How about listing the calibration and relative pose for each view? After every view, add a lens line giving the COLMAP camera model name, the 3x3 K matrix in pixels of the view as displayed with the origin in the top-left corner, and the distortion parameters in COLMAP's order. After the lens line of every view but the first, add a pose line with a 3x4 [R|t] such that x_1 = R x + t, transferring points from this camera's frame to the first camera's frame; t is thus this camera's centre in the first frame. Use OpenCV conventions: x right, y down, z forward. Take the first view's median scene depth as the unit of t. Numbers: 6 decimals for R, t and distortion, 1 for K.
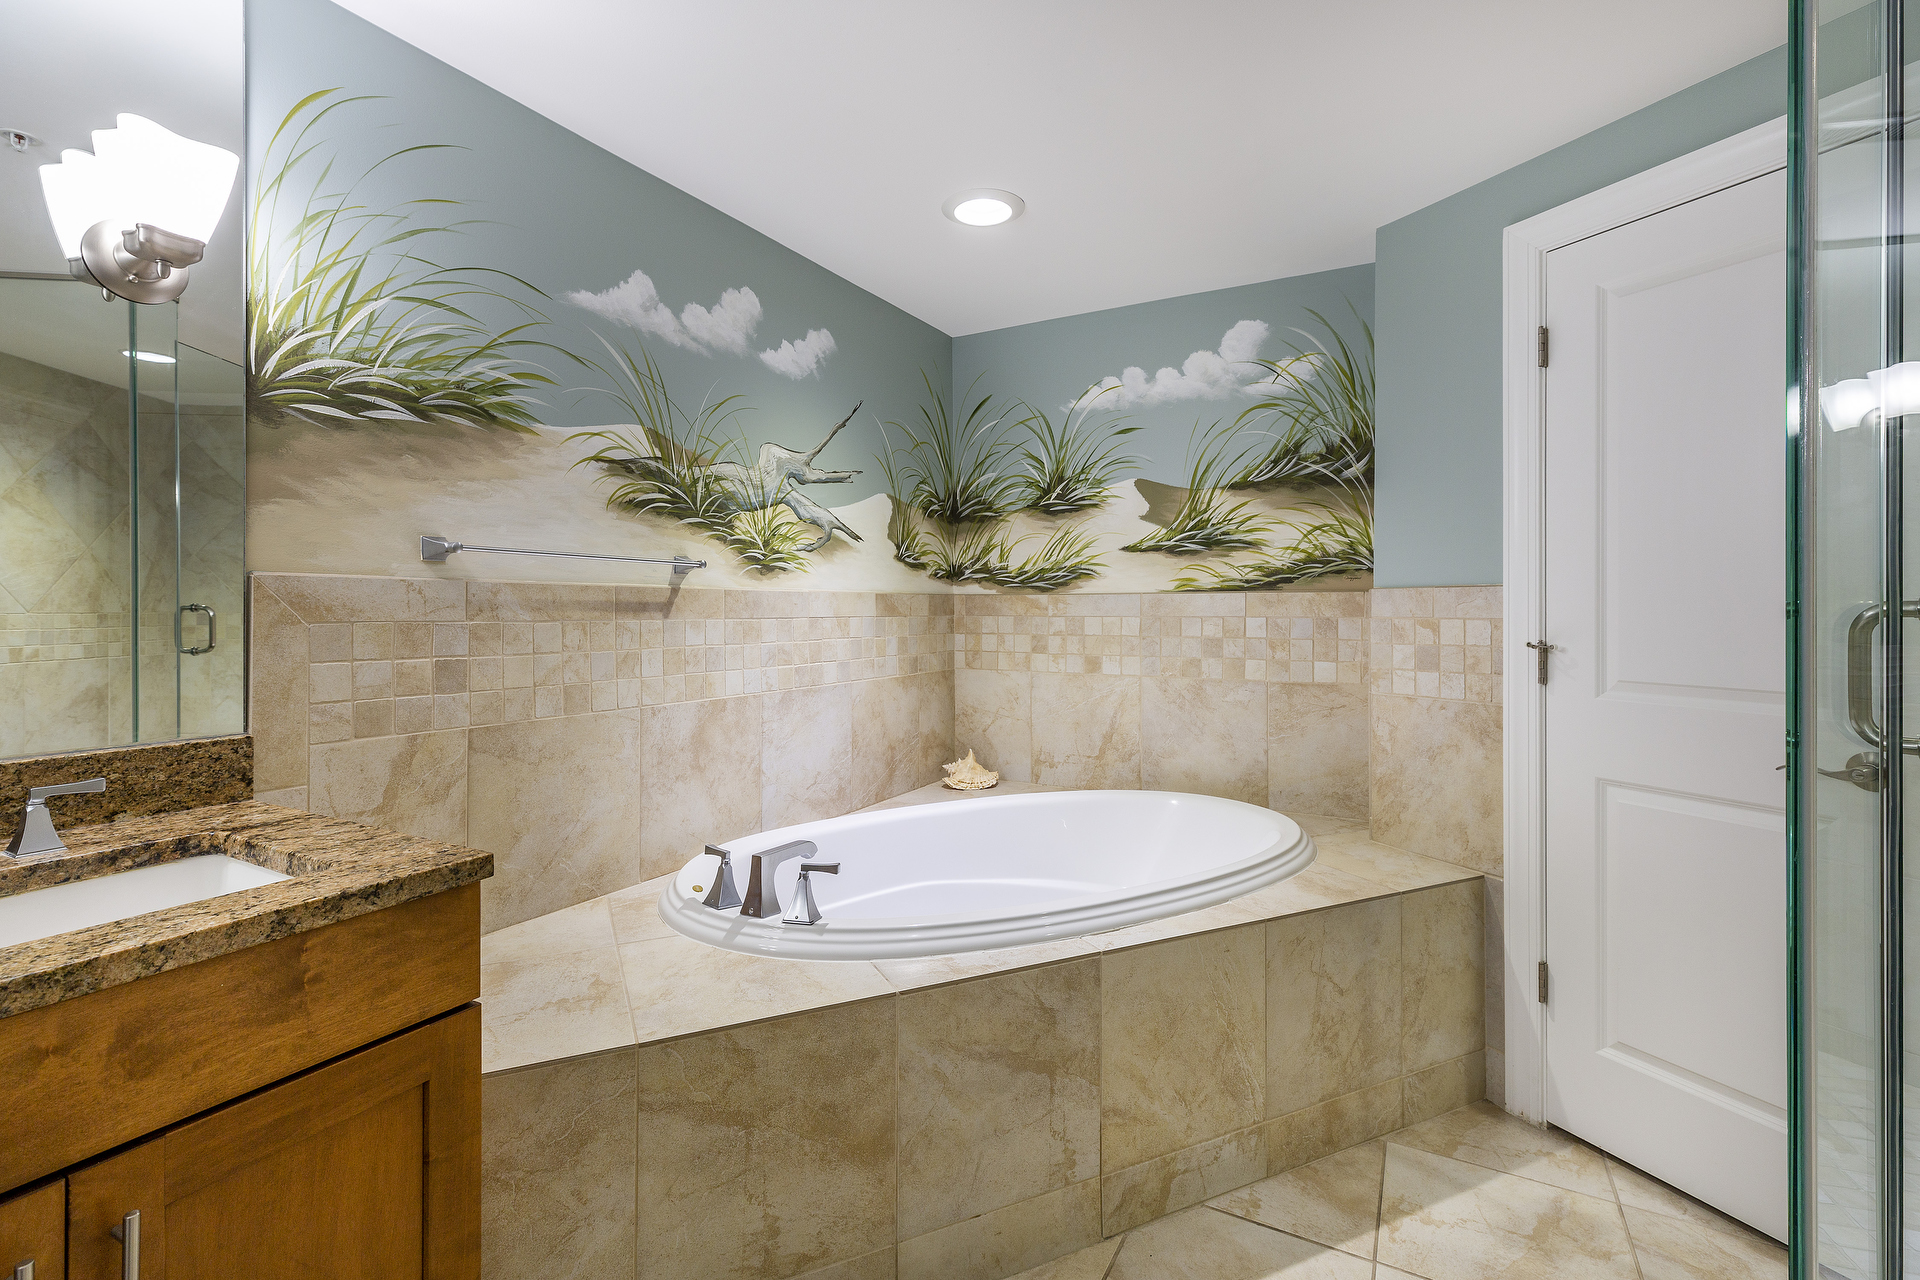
lens RADIAL K [[871.3, 0, 954.3], [0, 871.3, 607.6], [0, 0, 1]] dist [0.004081, 0.000168]
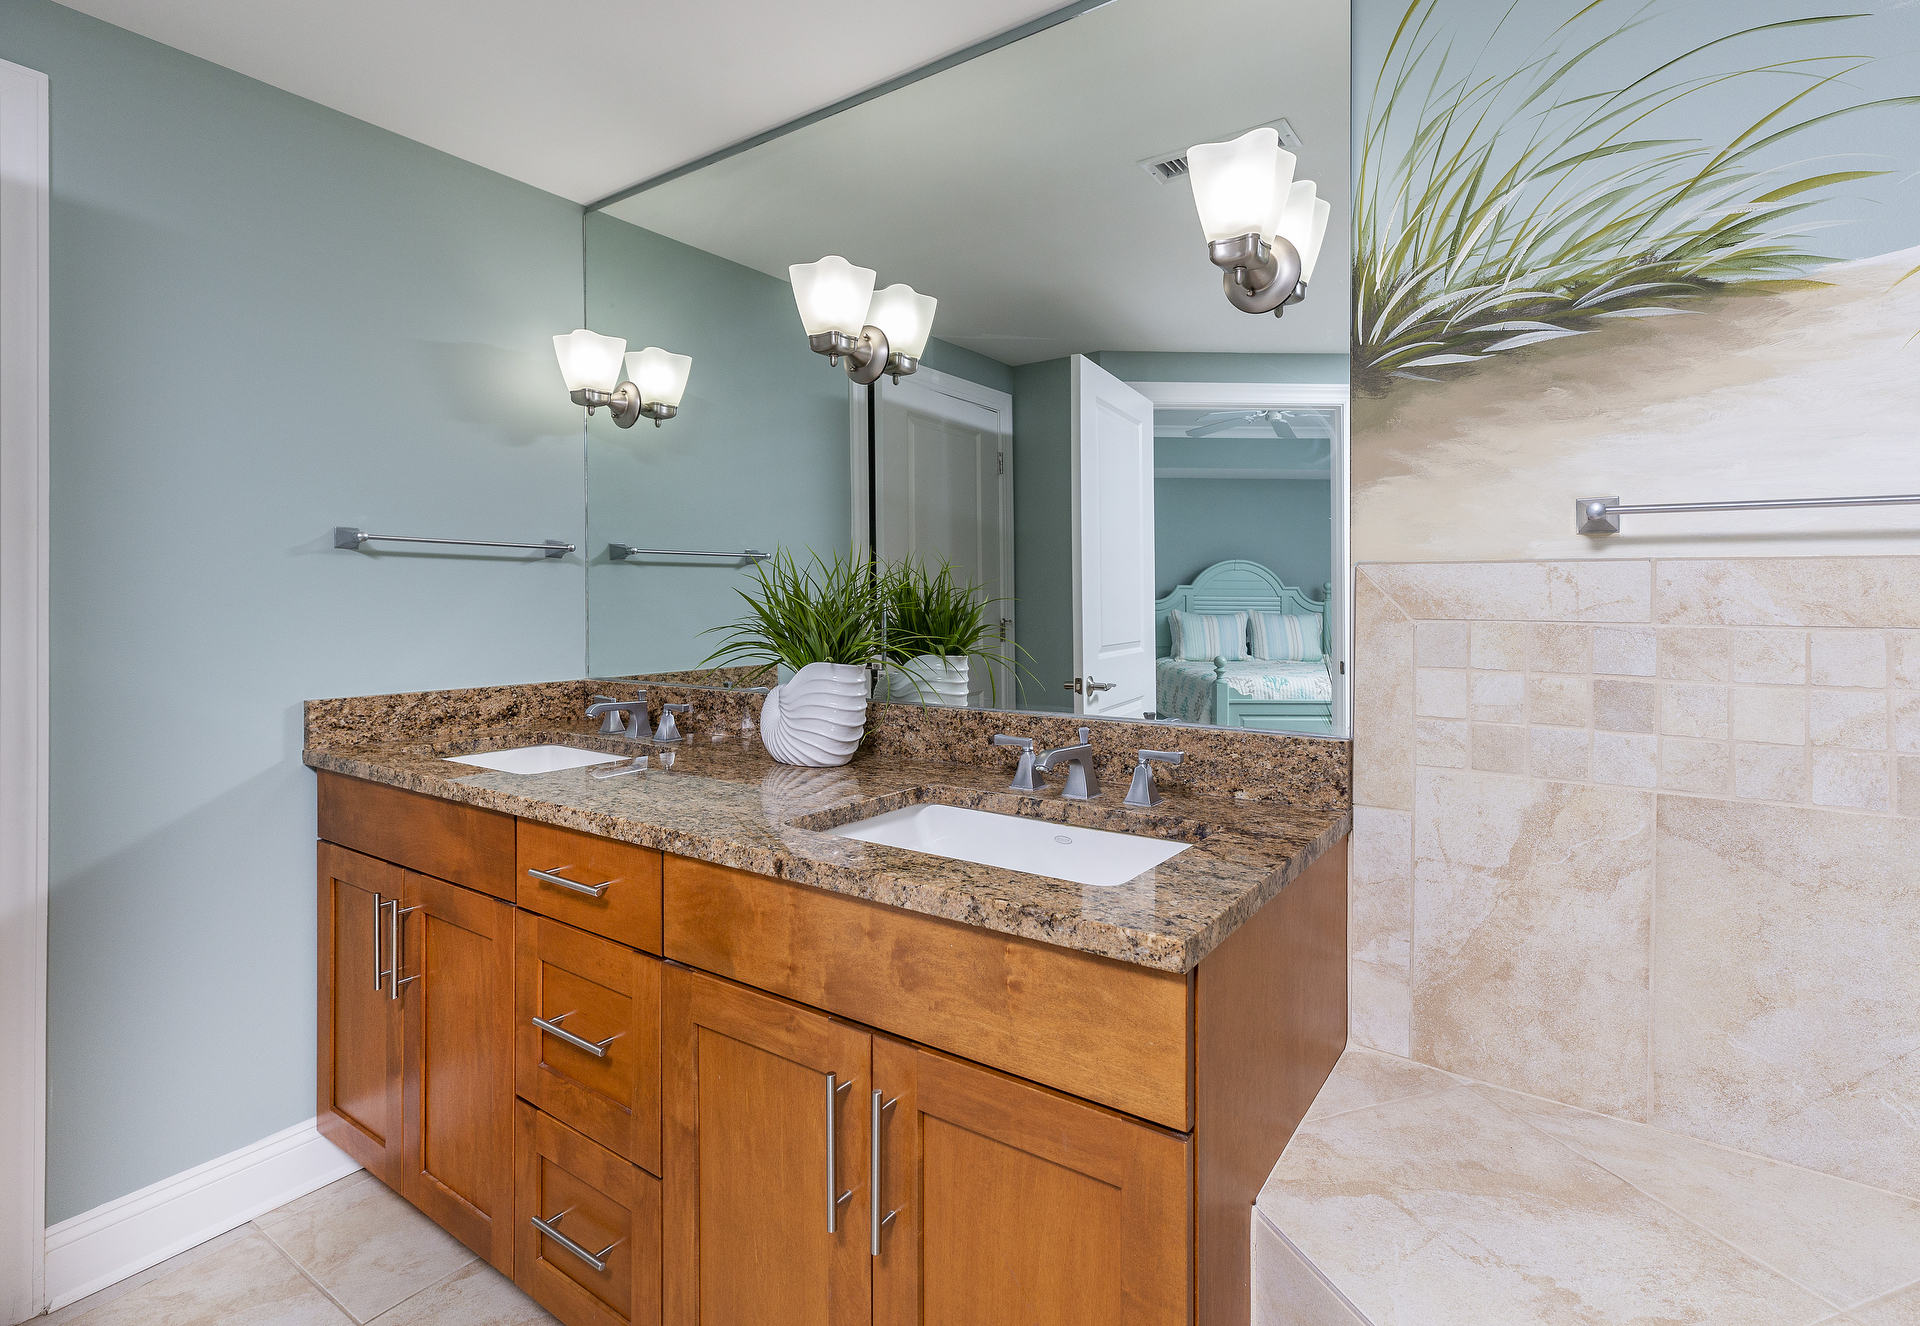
lens RADIAL K [[913.0, 0, 960.6], [0, 913.0, 602.3], [0, 0, 1]] dist [0.002290, 0.000411]
pose [[-0.086261, 0.001745, -0.996271, 0.133699], [-0.003430, 0.999992, 0.002049, 0.000169], [0.996267, 0.003594, -0.086255, 0.496533]]
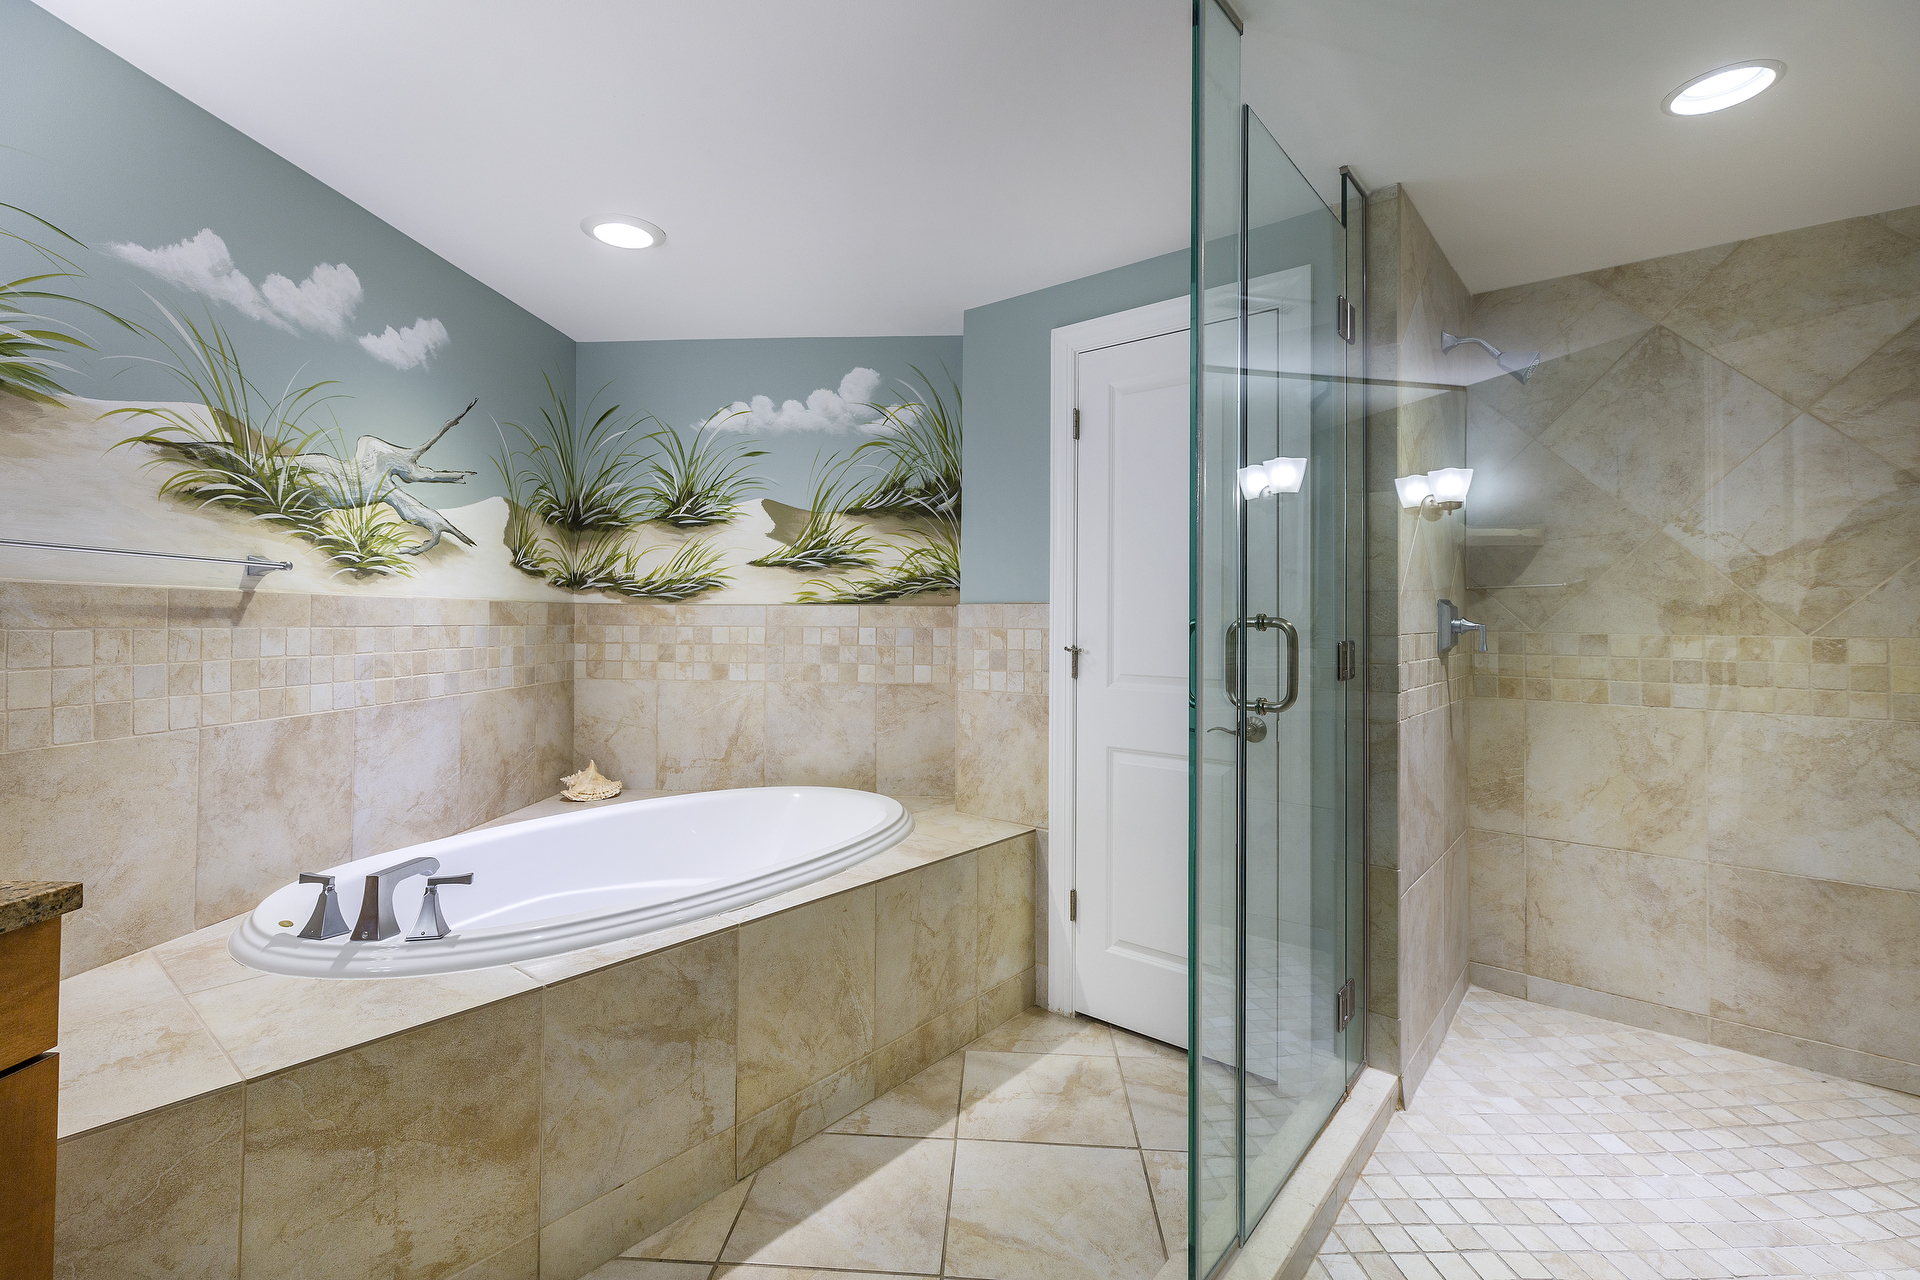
lens RADIAL K [[871.3, 0, 954.3], [0, 871.3, 607.6], [0, 0, 1]] dist [0.004081, 0.000168]
pose [[0.904332, 0.013094, 0.426629, -0.057391], [-0.007809, 0.999870, -0.014135, 0.000672], [-0.426759, 0.009451, 0.904316, -0.122066]]
